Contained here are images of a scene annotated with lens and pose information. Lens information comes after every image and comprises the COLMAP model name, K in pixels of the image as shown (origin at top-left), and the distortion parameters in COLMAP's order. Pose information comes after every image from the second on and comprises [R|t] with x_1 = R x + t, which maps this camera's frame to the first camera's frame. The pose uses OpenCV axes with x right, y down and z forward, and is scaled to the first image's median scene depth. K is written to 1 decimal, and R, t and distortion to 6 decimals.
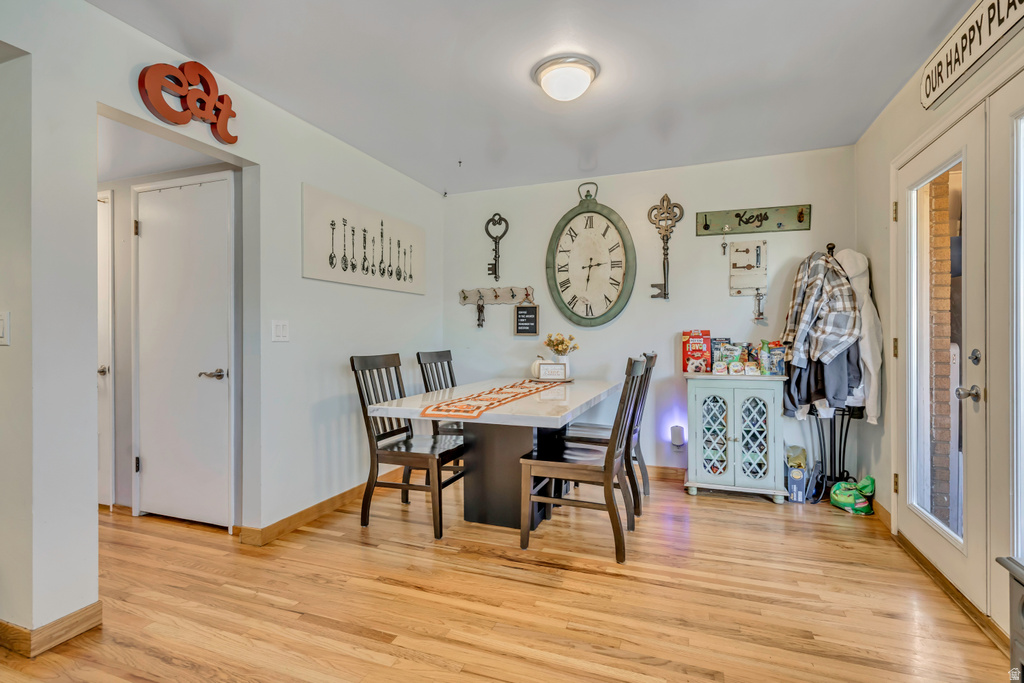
lens RADIAL K [[490.7, 0, 511.0], [0, 490.7, 336.5], [0, 0, 1]] dist [0.002565, 0.000613]
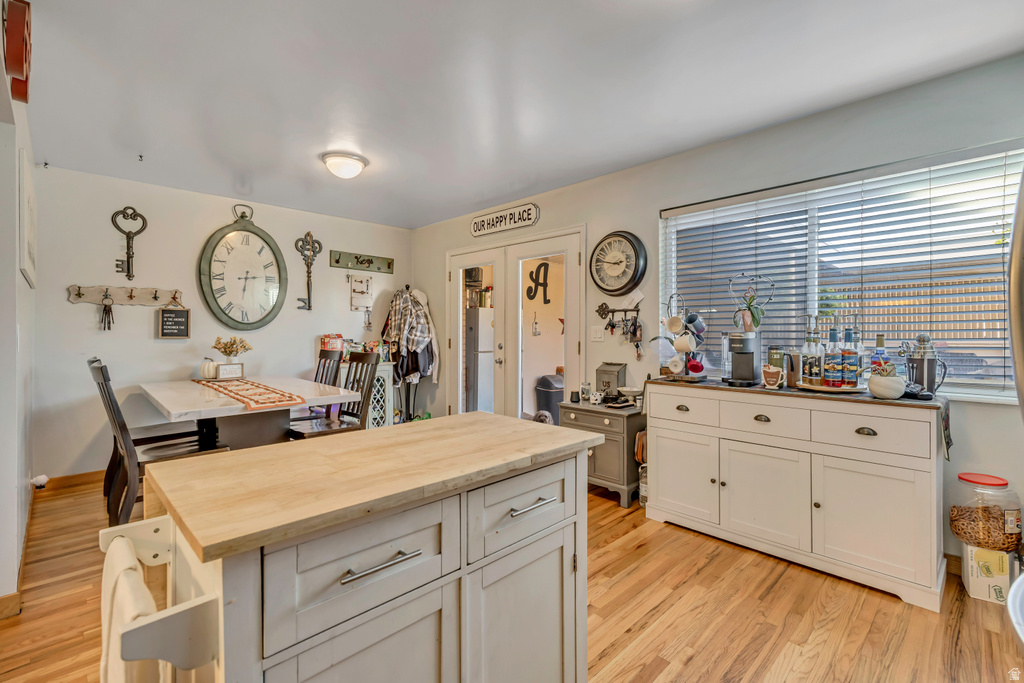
lens RADIAL K [[445.4, 0, 513.7], [0, 445.4, 334.2], [0, 0, 1]] dist [0.000314, 0.000017]
pose [[0.421725, -0.001789, 0.906722, -0.559072], [0.001493, 0.999998, 0.001279, -0.012654], [-0.906722, 0.000815, 0.421727, -0.010535]]
